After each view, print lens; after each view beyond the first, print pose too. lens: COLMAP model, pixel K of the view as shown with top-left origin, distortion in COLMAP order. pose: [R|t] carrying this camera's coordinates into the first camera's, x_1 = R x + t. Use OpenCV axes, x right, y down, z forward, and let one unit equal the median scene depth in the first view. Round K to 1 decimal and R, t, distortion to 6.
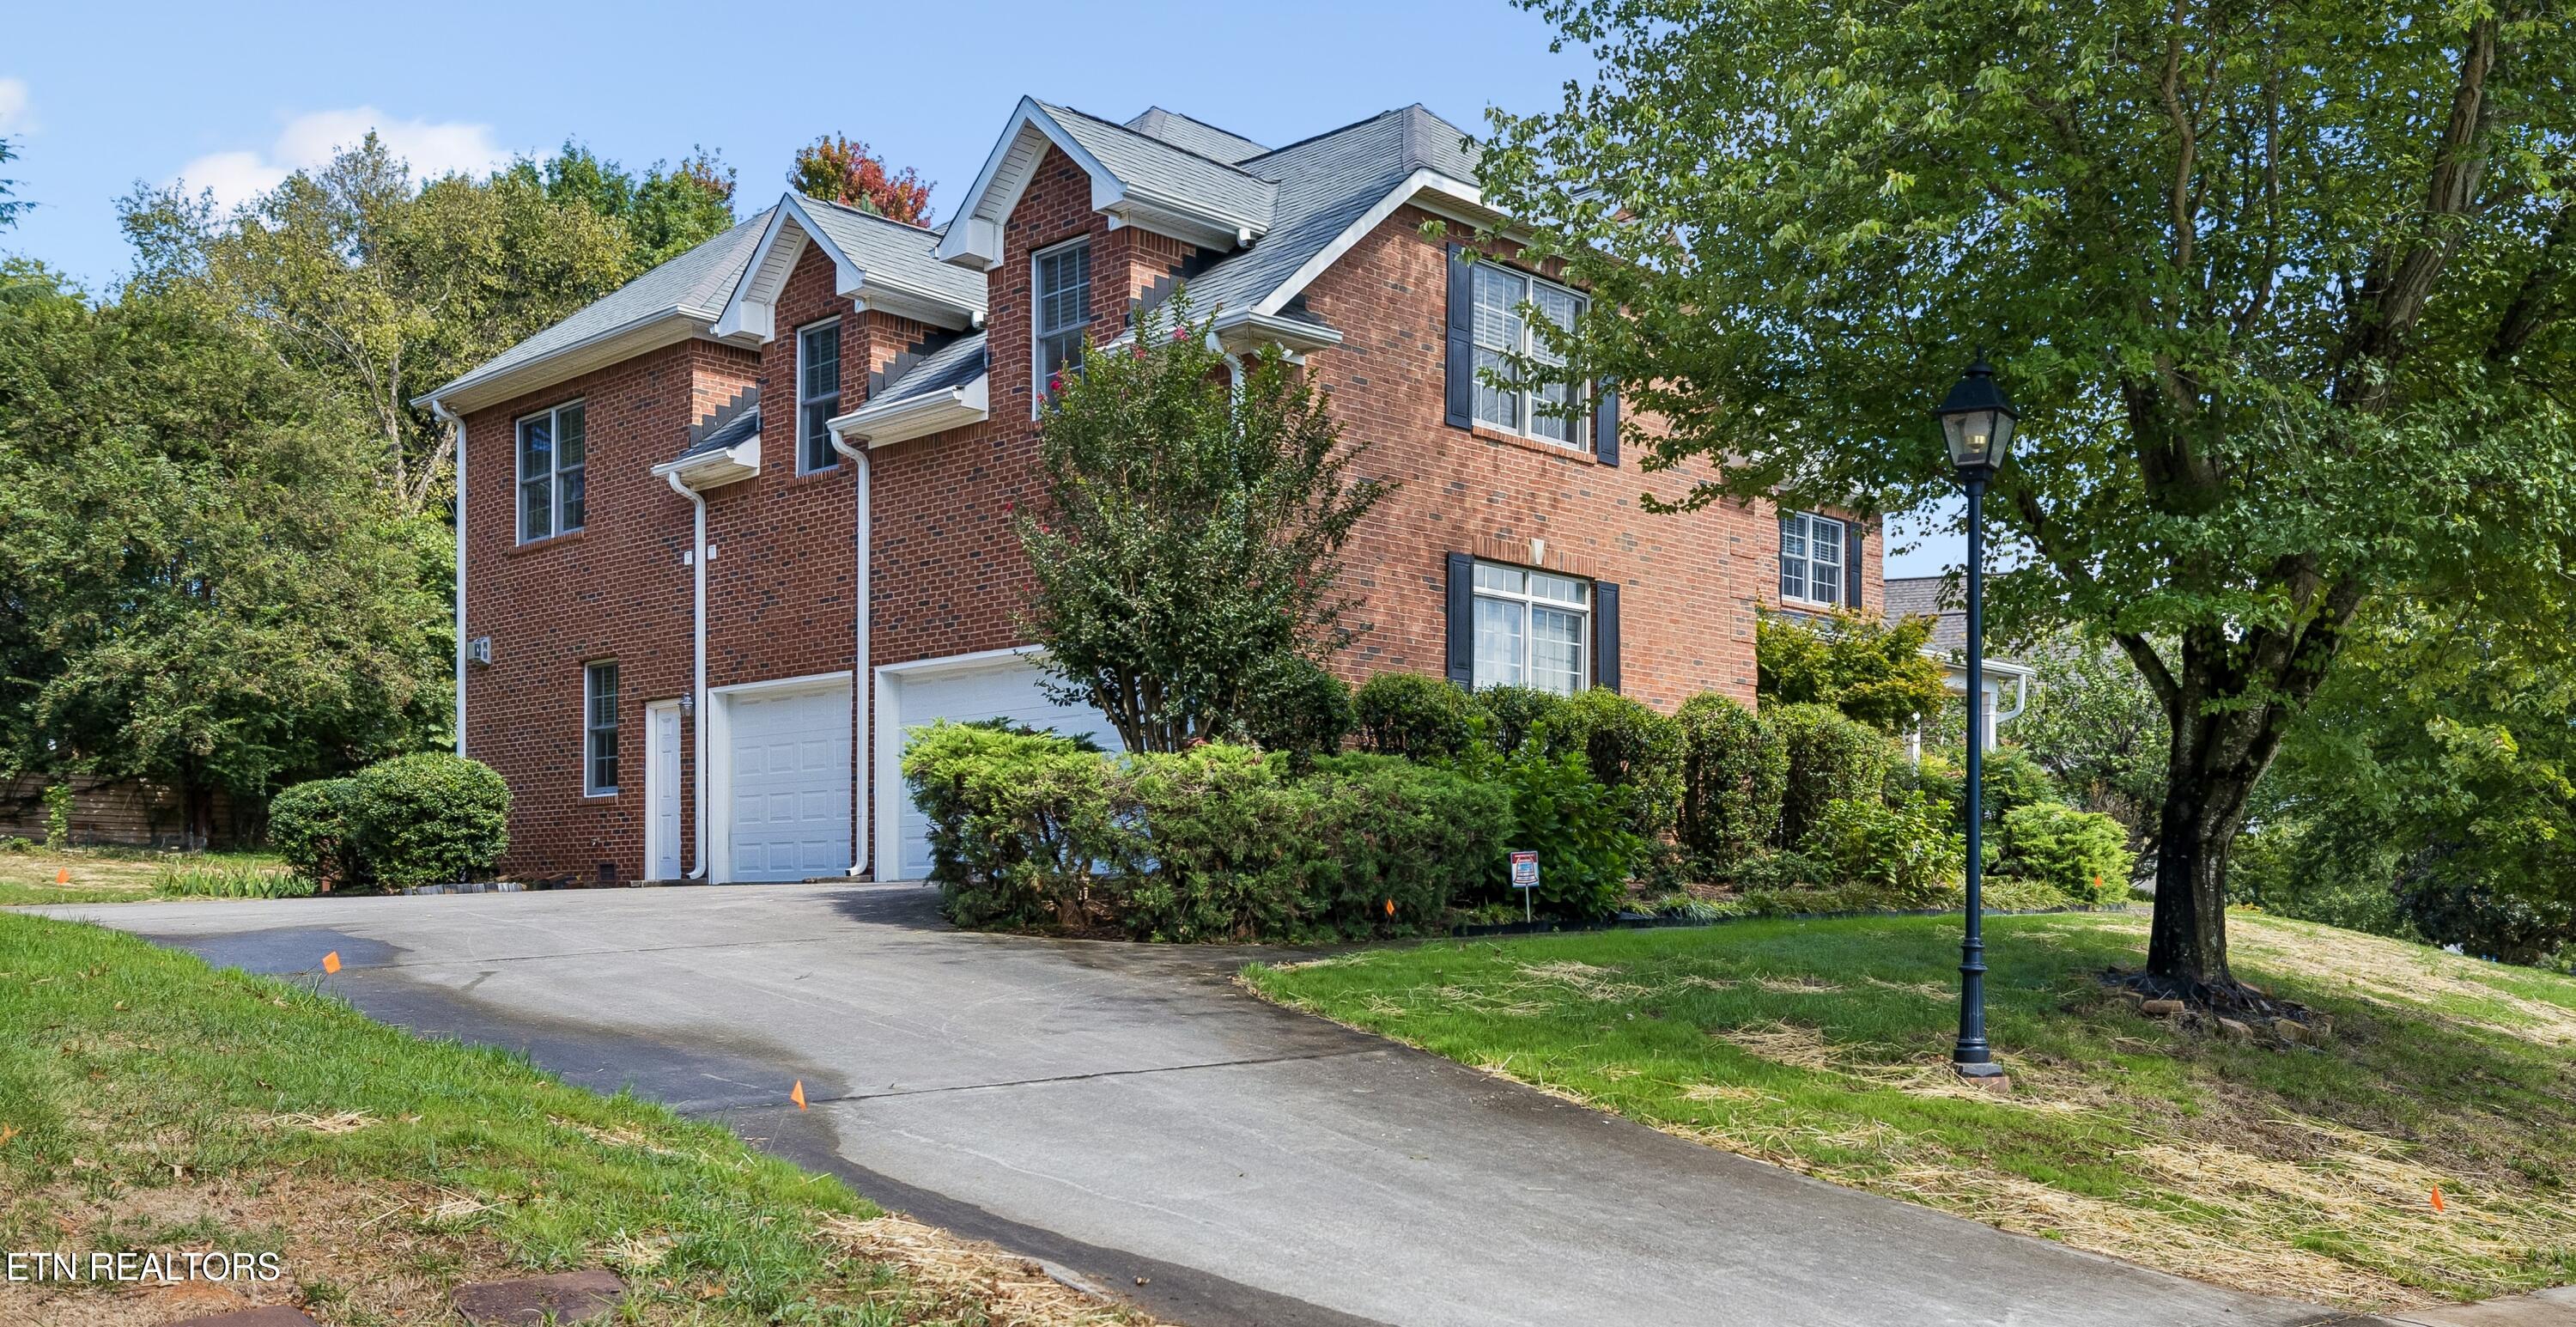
lens RADIAL K [[2107.2, 0, 1288.0], [0, 2107.2, 663.5], [0, 0, 1]] dist [-0.004111, -0.001242]
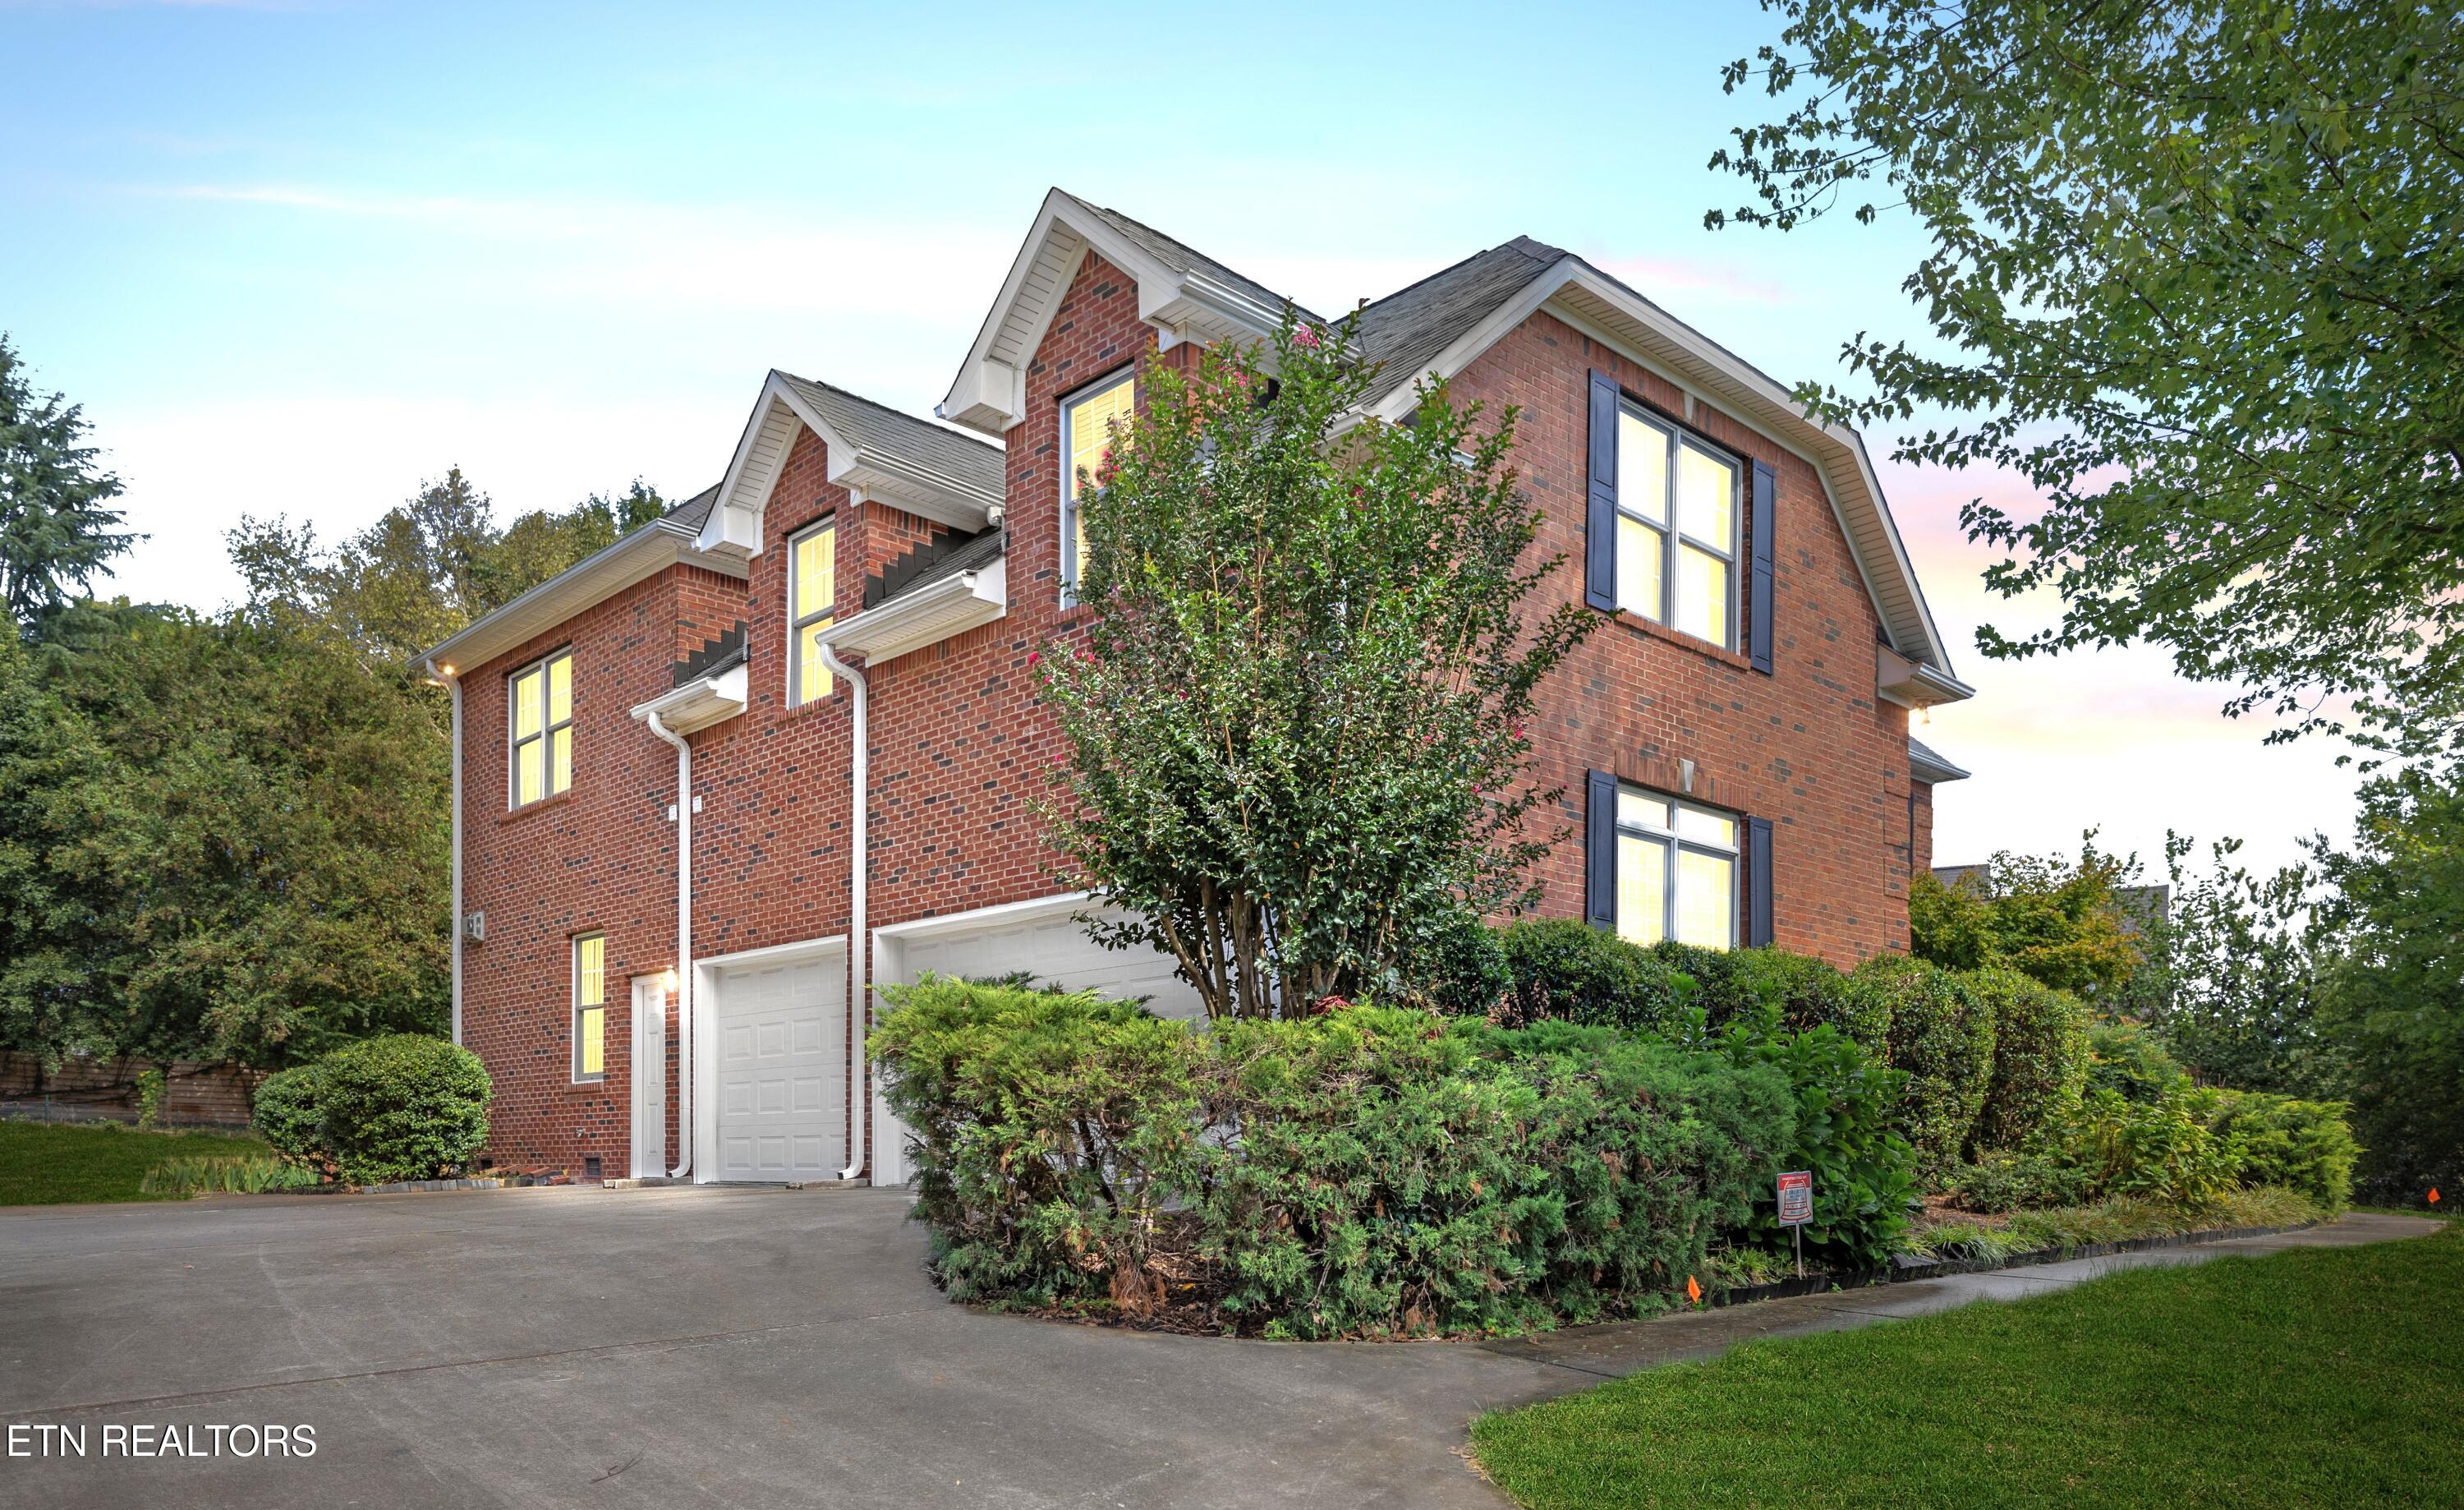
lens RADIAL K [[1839.1, 0, 1153.2], [0, 1839.1, 762.7], [0, 0, 1]] dist [-0.002220, 0.001377]
pose [[0.997883, -0.011841, -0.063942, -0.036424], [0.004954, 0.994266, -0.106820, 0.014790], [0.064841, 0.106277, 0.992220, 0.272577]]
